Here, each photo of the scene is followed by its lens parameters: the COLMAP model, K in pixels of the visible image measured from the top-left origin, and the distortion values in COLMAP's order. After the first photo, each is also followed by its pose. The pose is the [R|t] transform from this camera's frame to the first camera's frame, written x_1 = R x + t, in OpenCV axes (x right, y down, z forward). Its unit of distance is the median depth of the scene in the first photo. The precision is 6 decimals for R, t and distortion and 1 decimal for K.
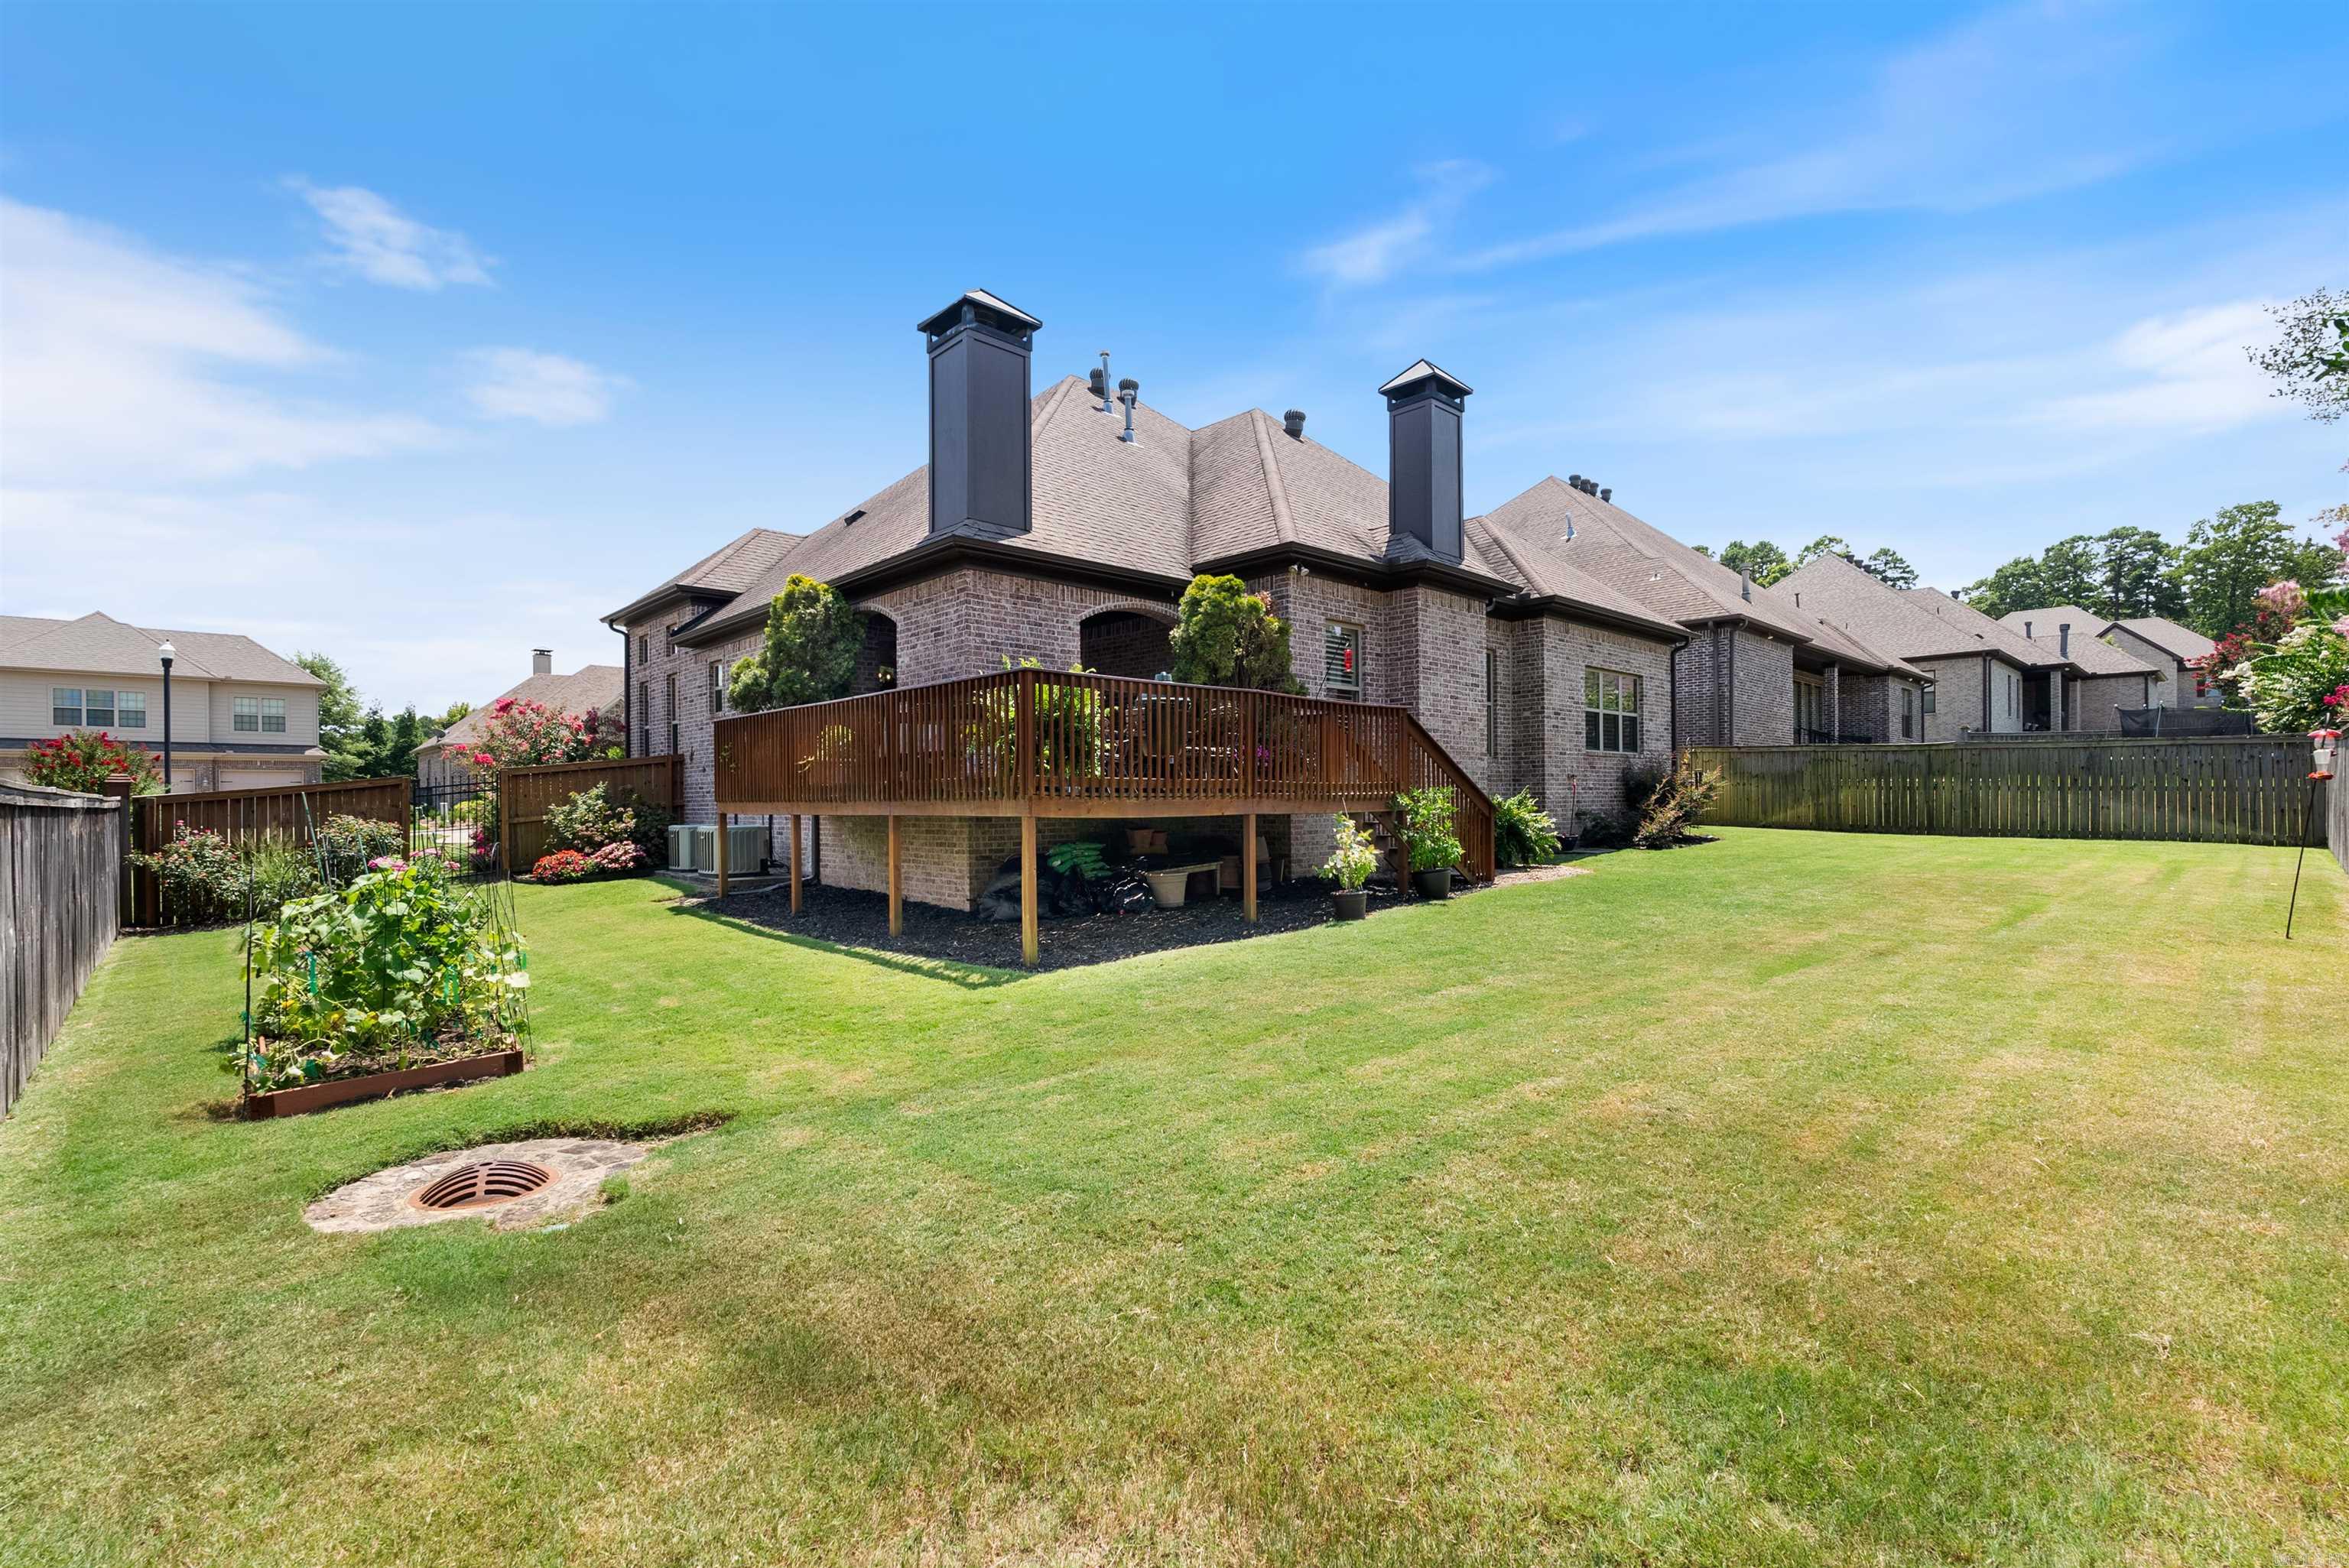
lens RADIAL K [[1038.2, 0, 1169.3], [0, 1038.2, 796.9], [0, 0, 1]] dist [-0.006053, 0.000706]
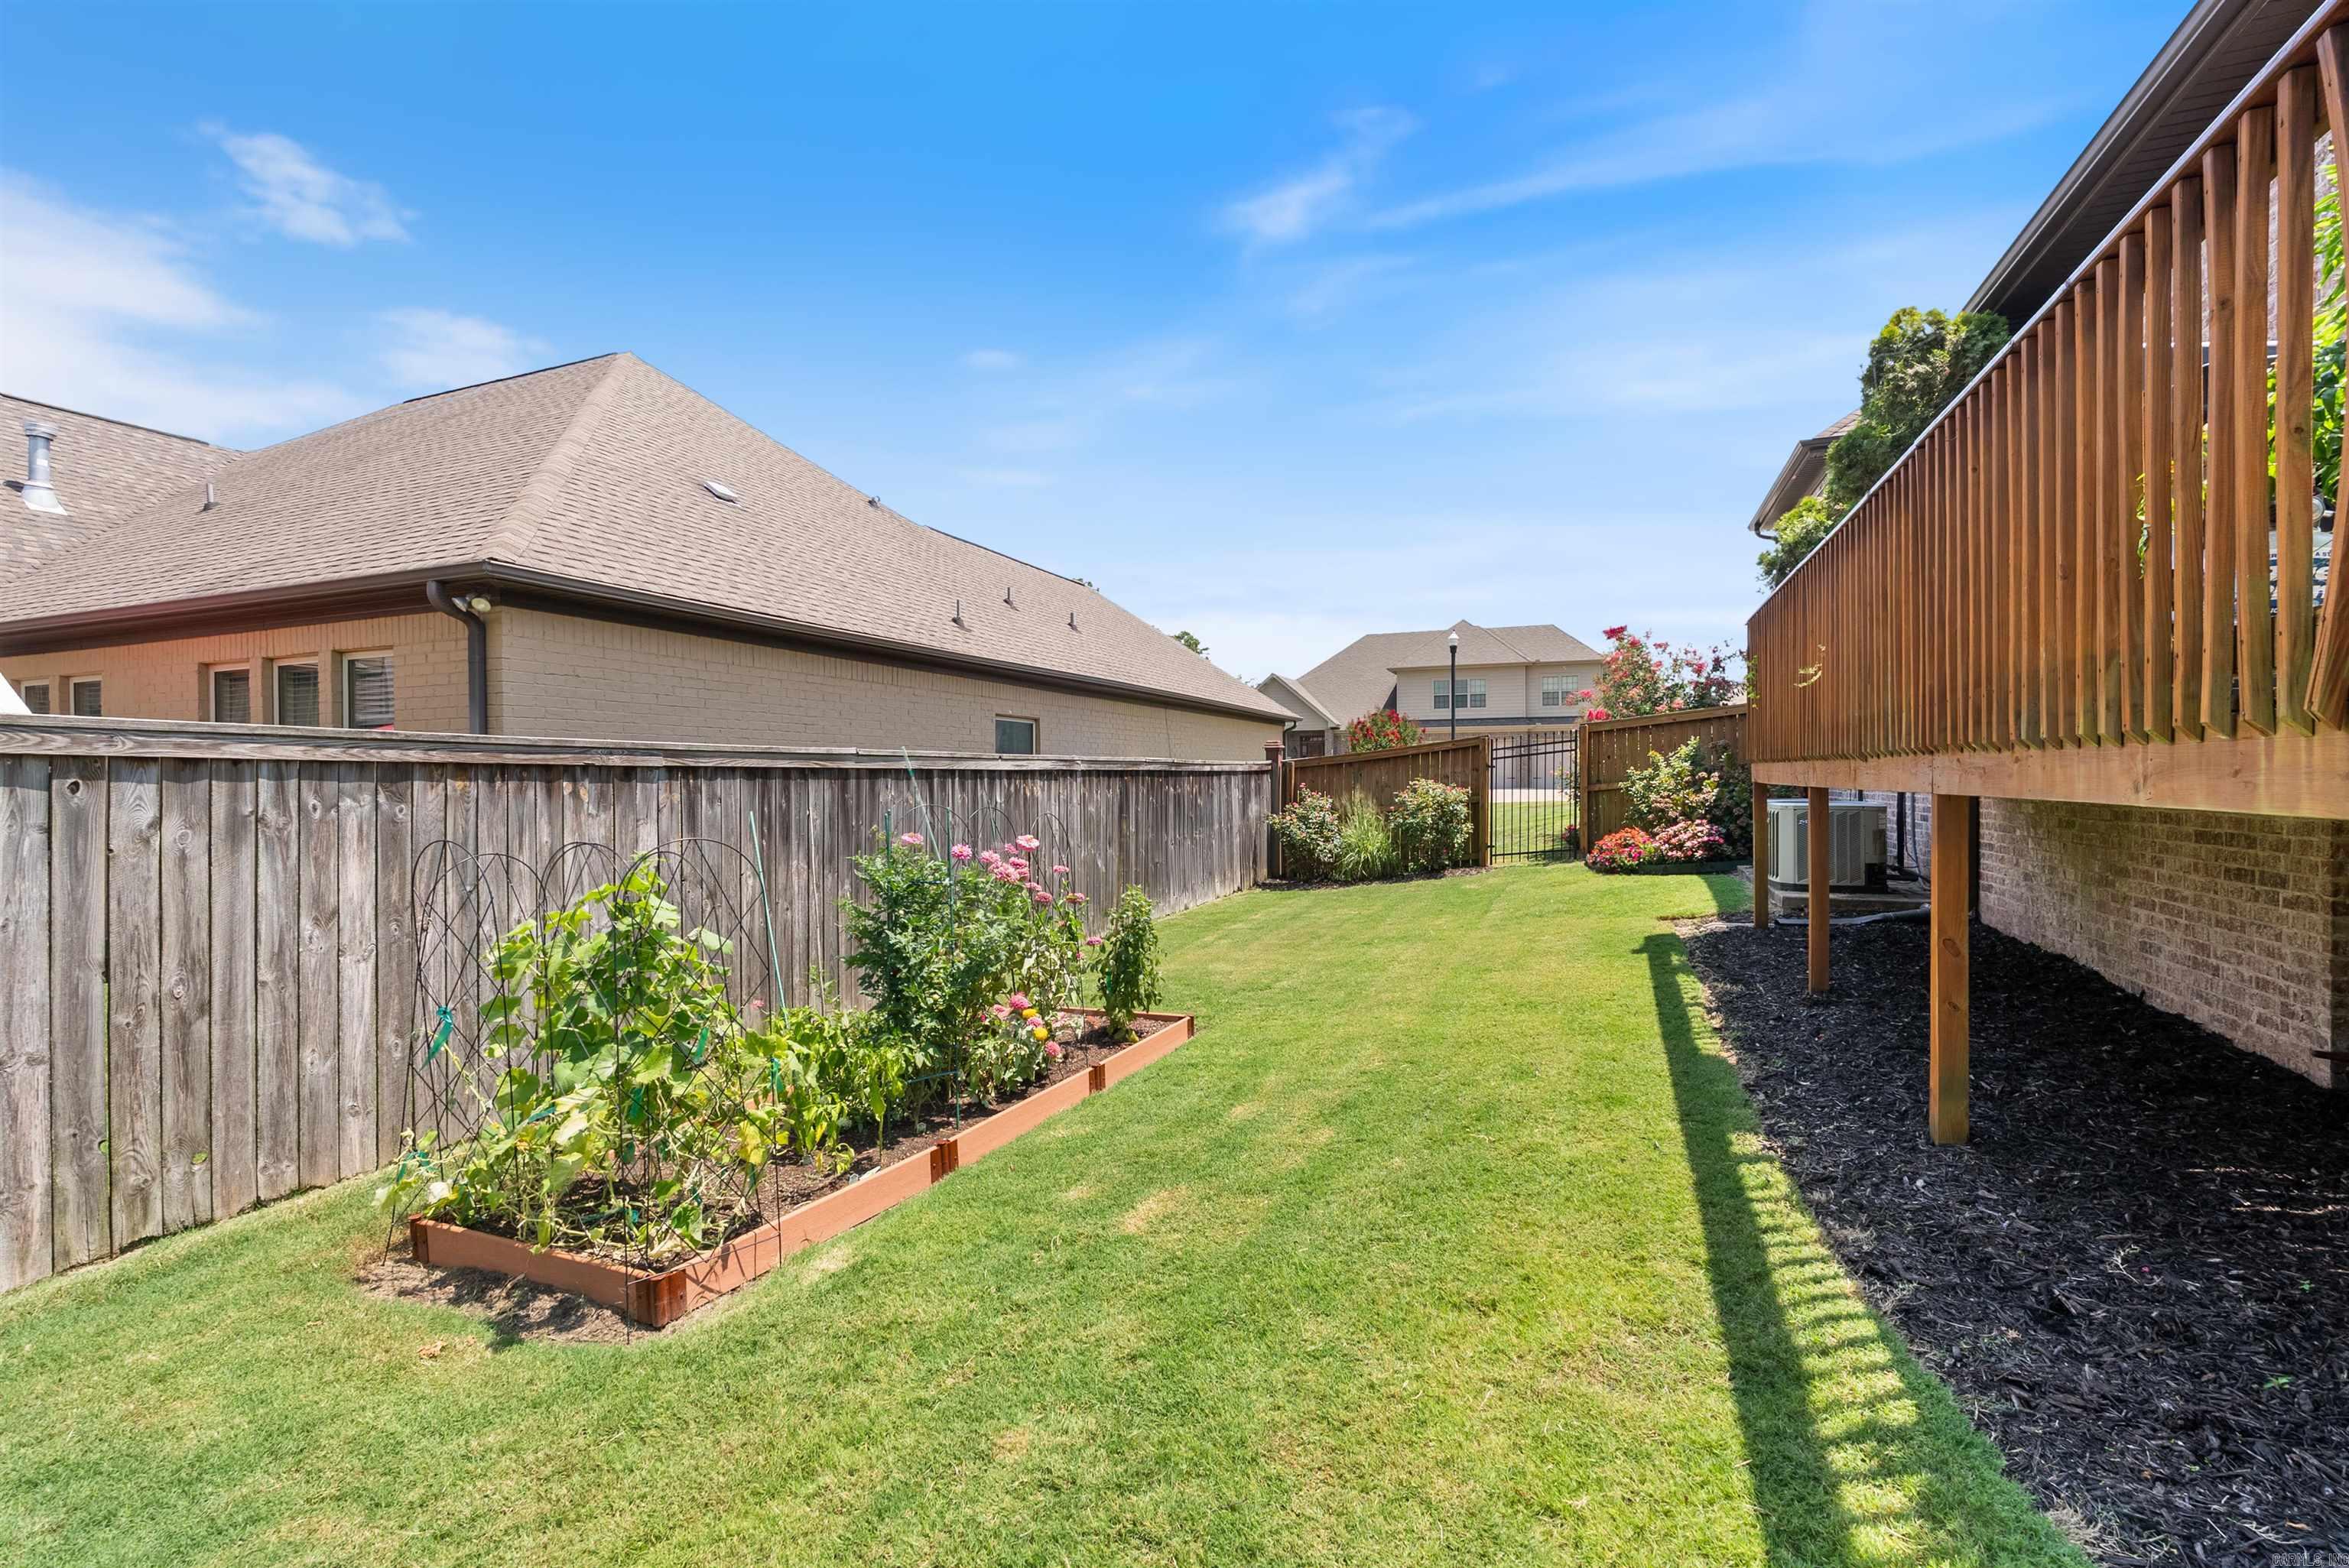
lens RADIAL K [[1038.2, 0, 1163.6], [0, 1038.2, 788.5], [0, 0, 1]] dist [-0.006053, 0.000706]
pose [[0.411348, 0.016562, -0.911328, -0.035591], [0.006443, 0.999757, 0.021077, 0.004494], [0.911455, -0.014542, 0.411142, 0.383192]]
